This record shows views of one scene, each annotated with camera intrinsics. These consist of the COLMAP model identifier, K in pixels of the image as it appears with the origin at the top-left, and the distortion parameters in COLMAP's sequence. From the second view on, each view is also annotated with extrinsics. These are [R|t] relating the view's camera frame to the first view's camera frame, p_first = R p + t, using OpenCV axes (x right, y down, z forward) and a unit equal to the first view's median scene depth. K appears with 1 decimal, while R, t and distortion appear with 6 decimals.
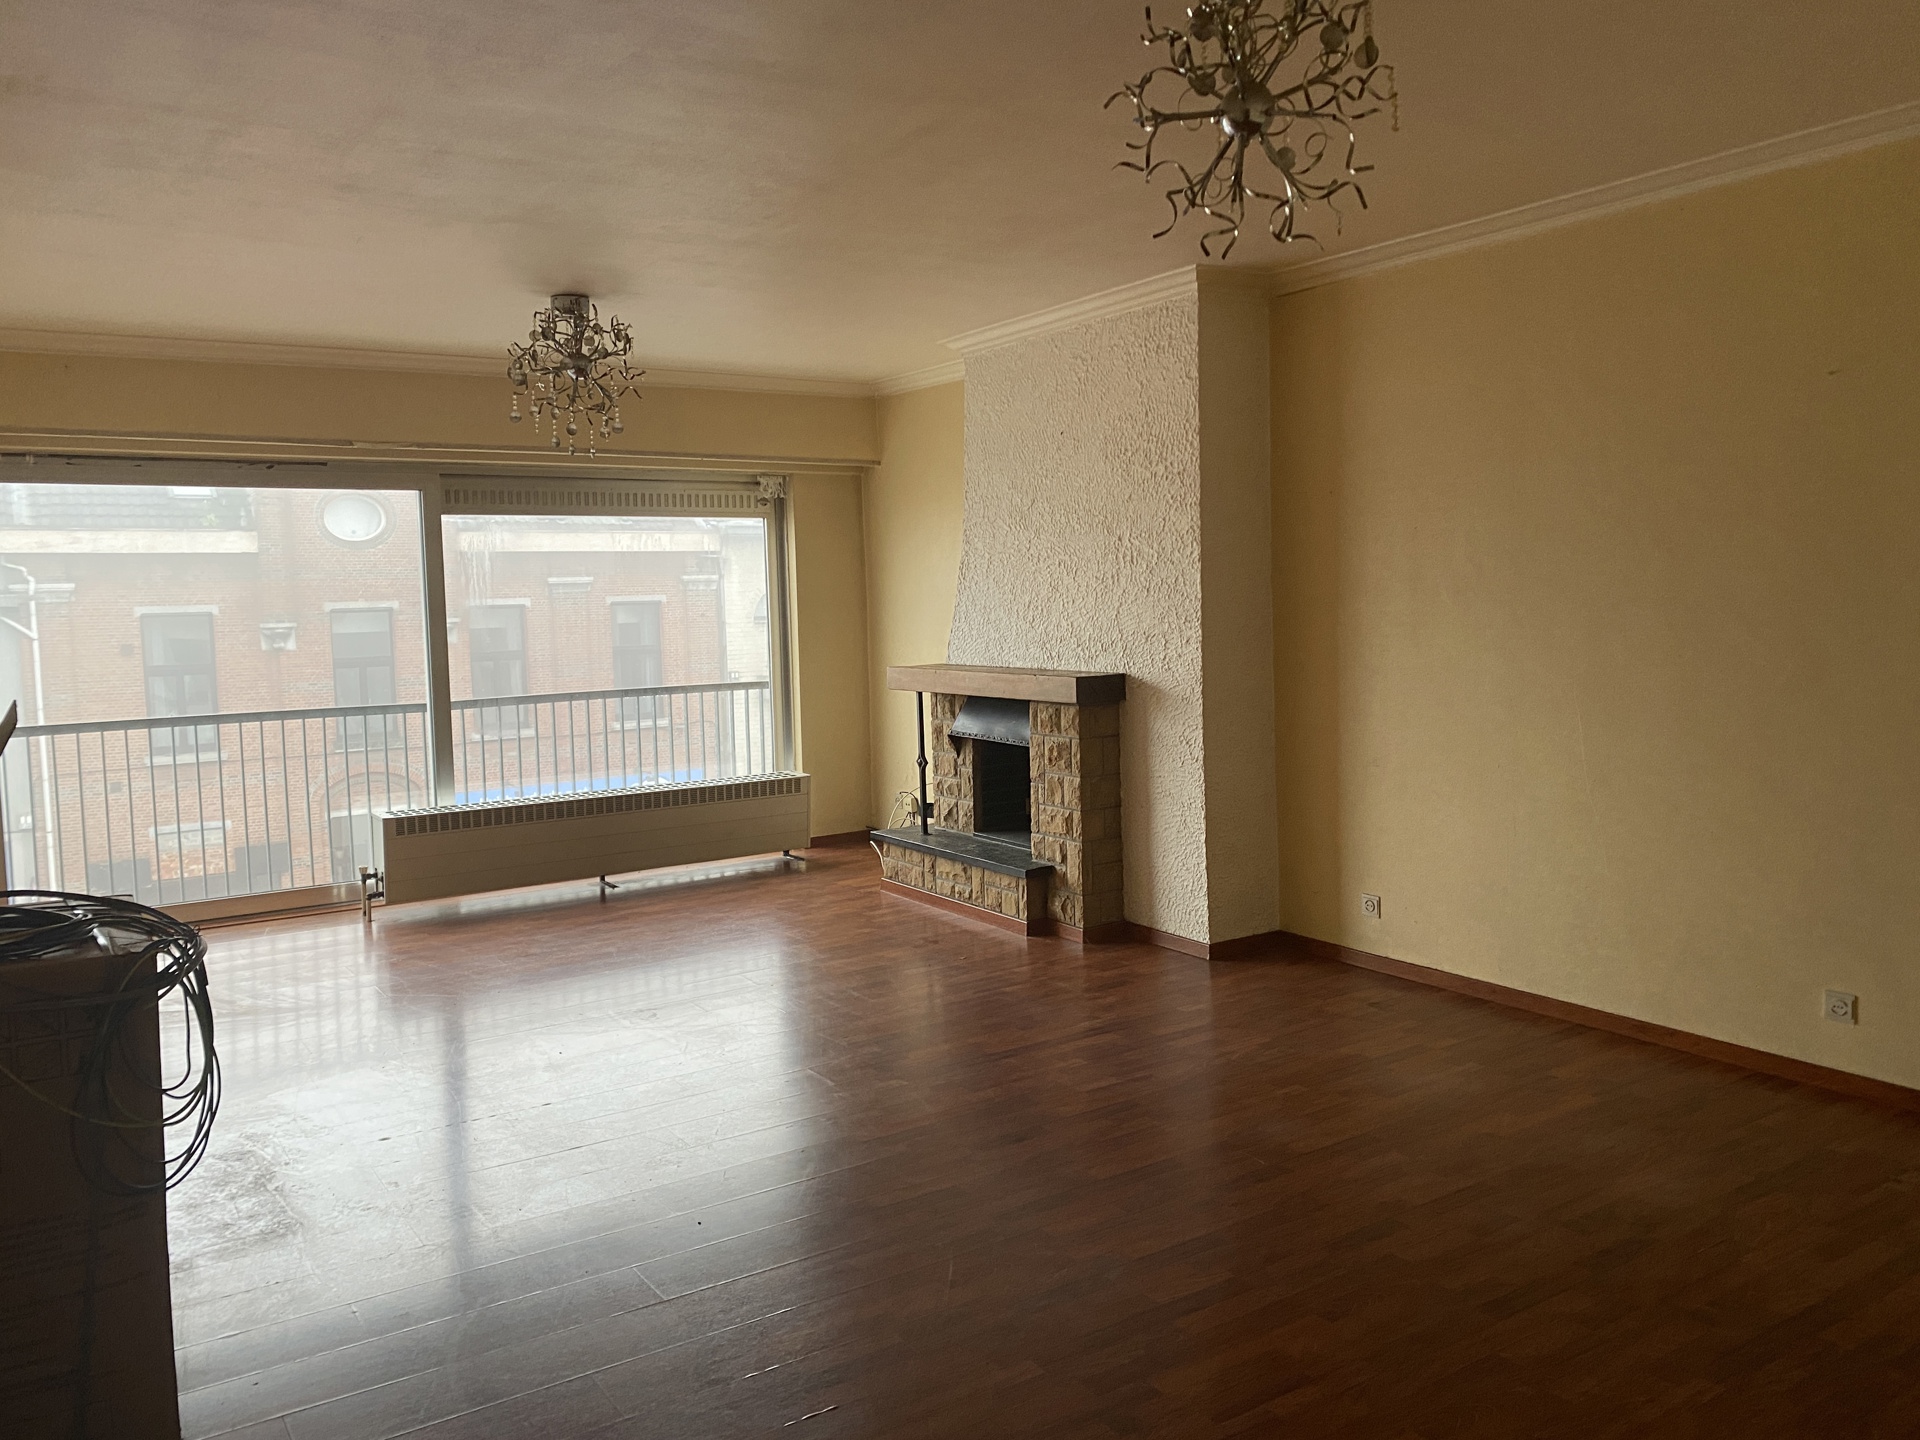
lens RADIAL K [[1446.5, 0, 960.0], [0, 1446.5, 720.0], [0, 0, 1]] dist [0.035580, -0.004048]
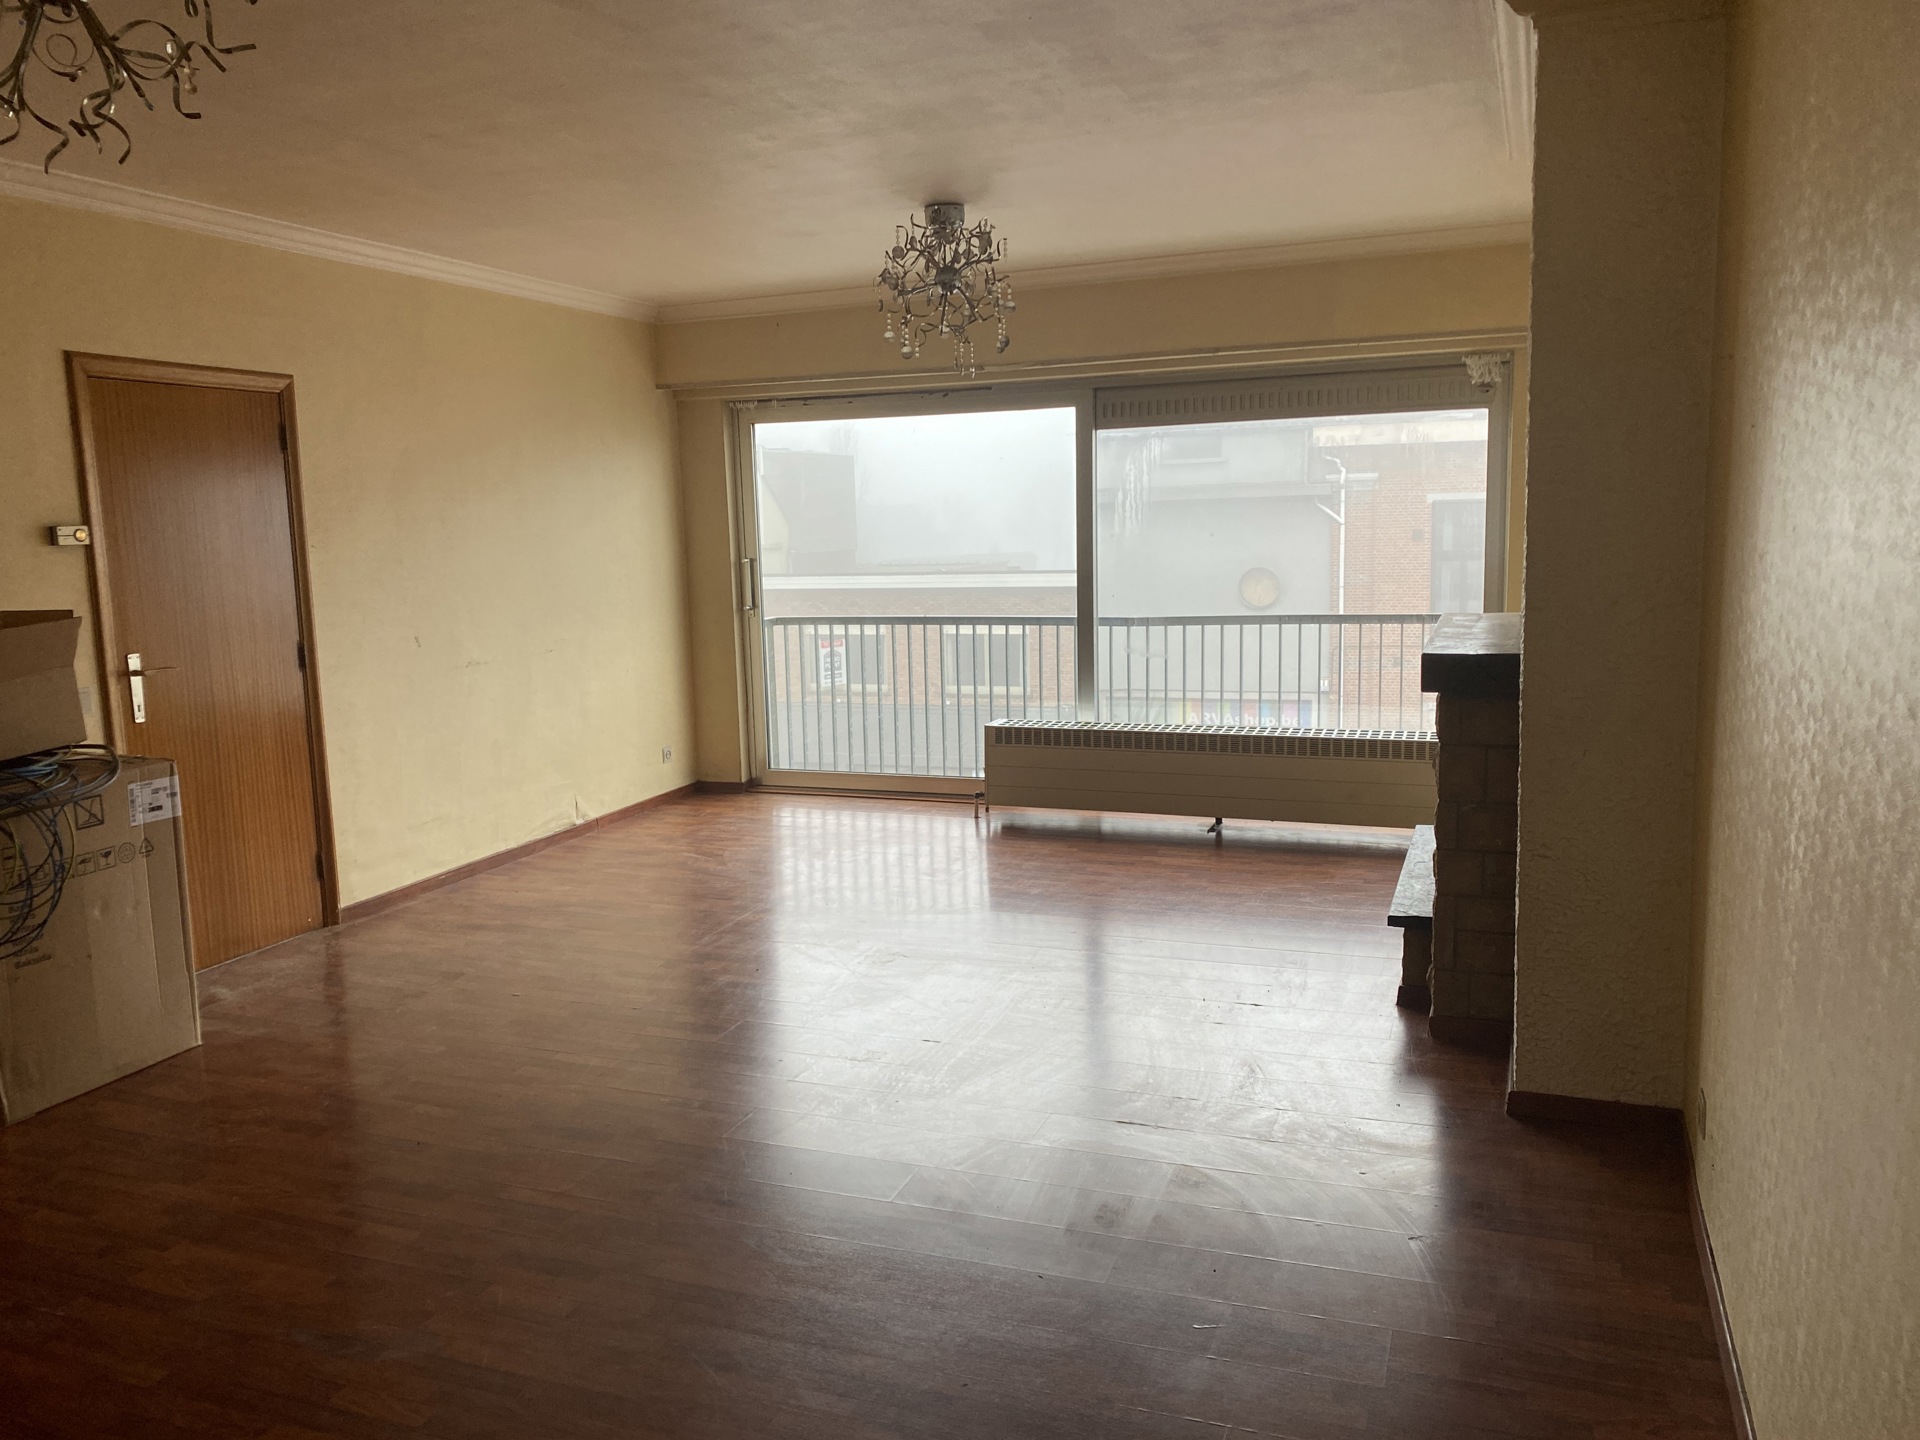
lens RADIAL K [[1447.2, 0, 956.9], [0, 1447.2, 765.1], [0, 0, 1]] dist [0.042242, -0.000197]
pose [[0.569018, 0.152701, -0.808023, 0.434121], [-0.058668, 0.987642, 0.145331, -0.054412], [0.820230, -0.035291, 0.570944, 0.354575]]
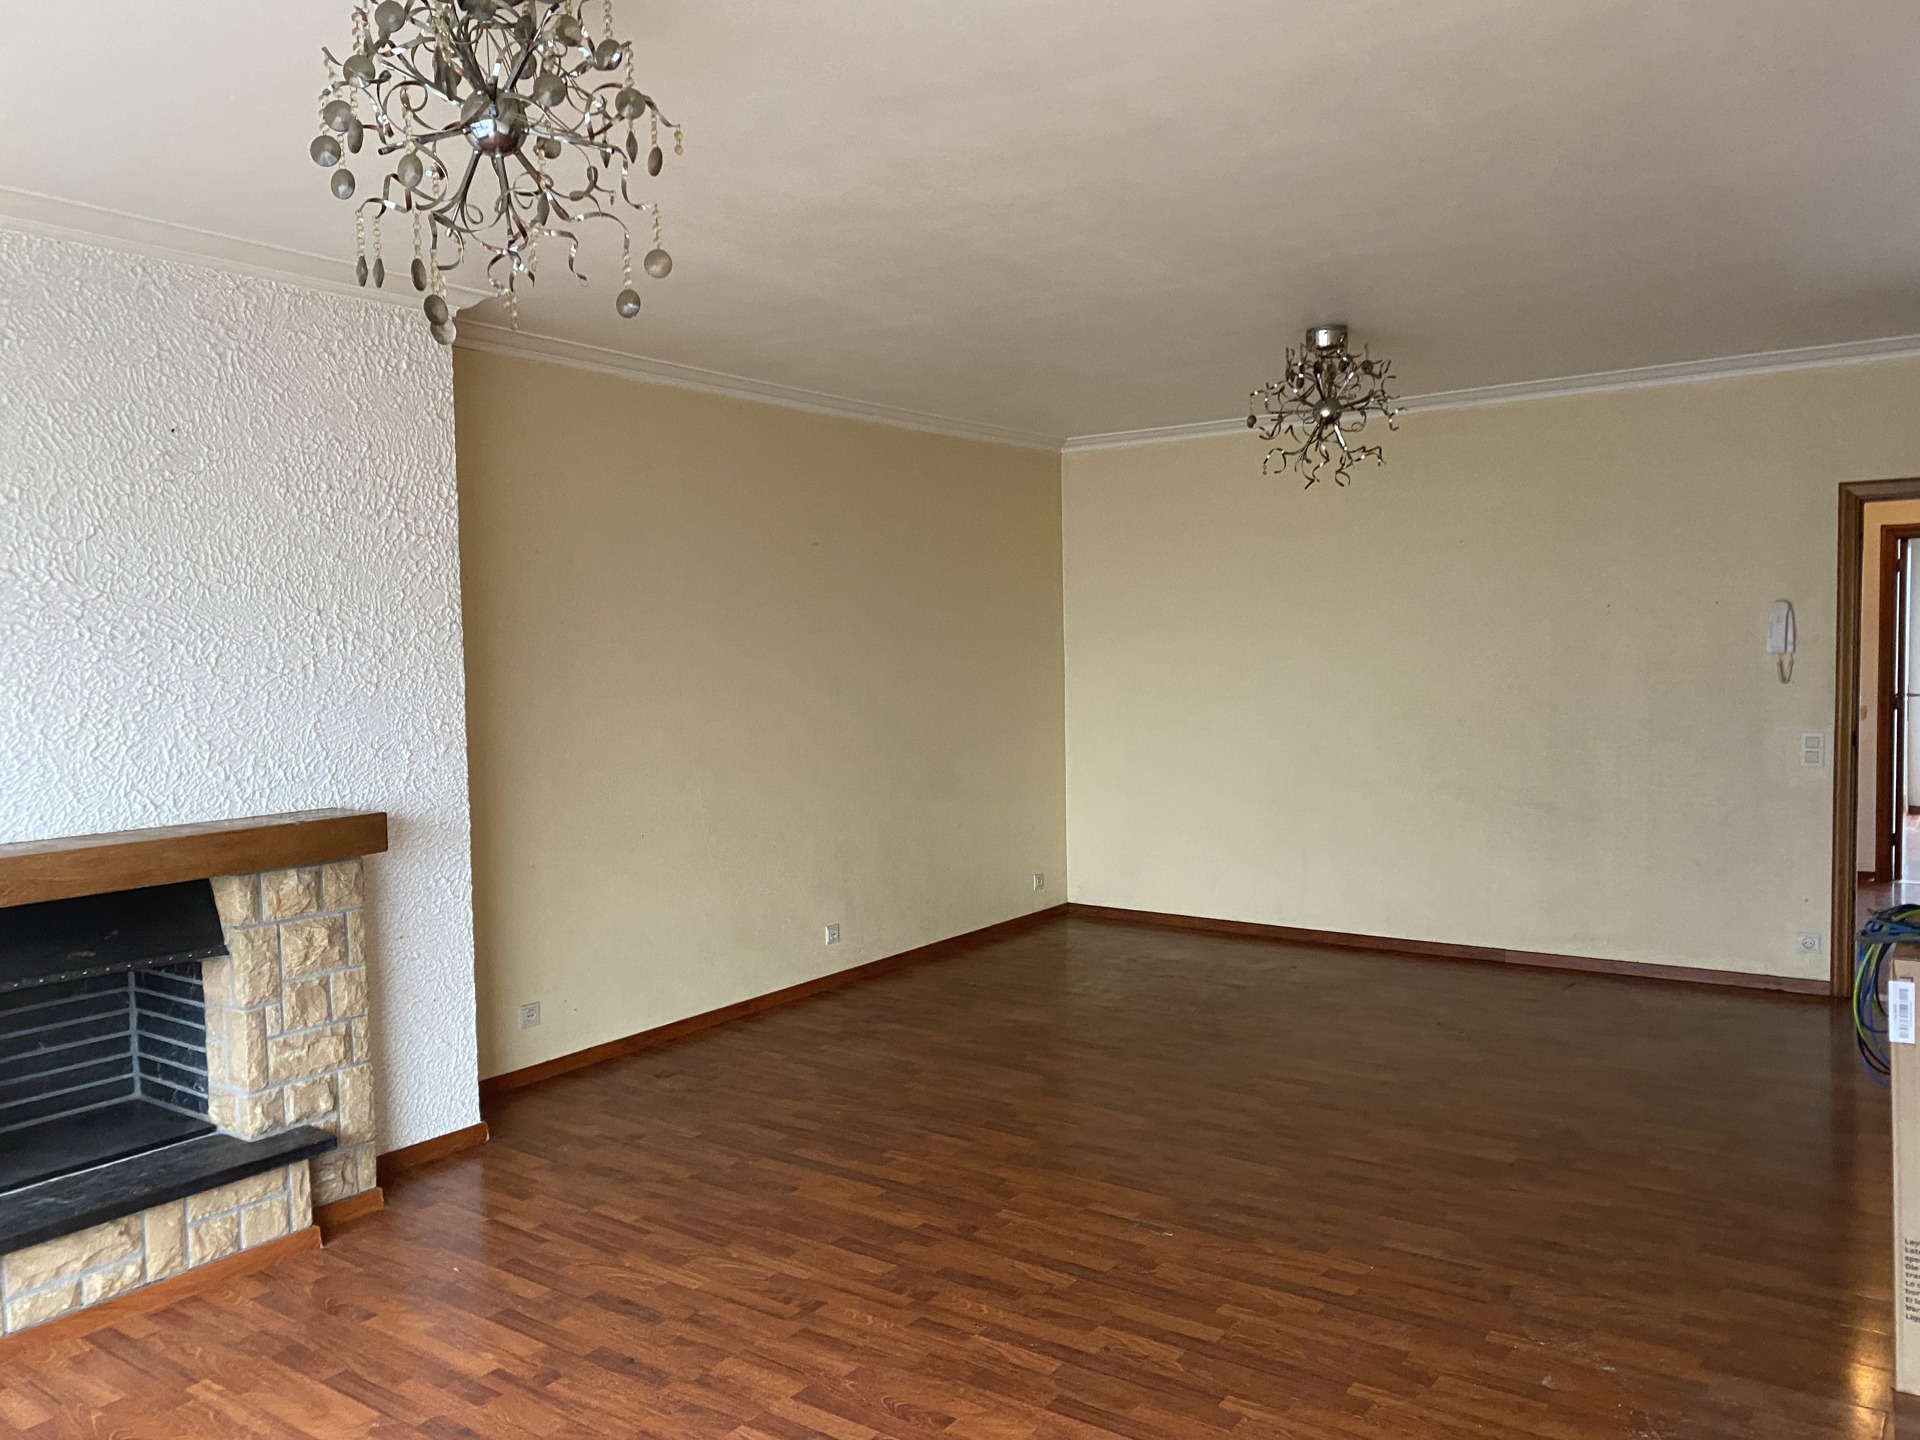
lens RADIAL K [[1446.5, 0, 960.0], [0, 1446.5, 720.0], [0, 0, 1]] dist [0.035580, -0.004048]
pose [[-0.352500, -0.031078, 0.935296, -0.536282], [0.100592, 0.992399, 0.070888, -0.077908], [-0.930390, 0.119071, -0.346694, 0.797505]]
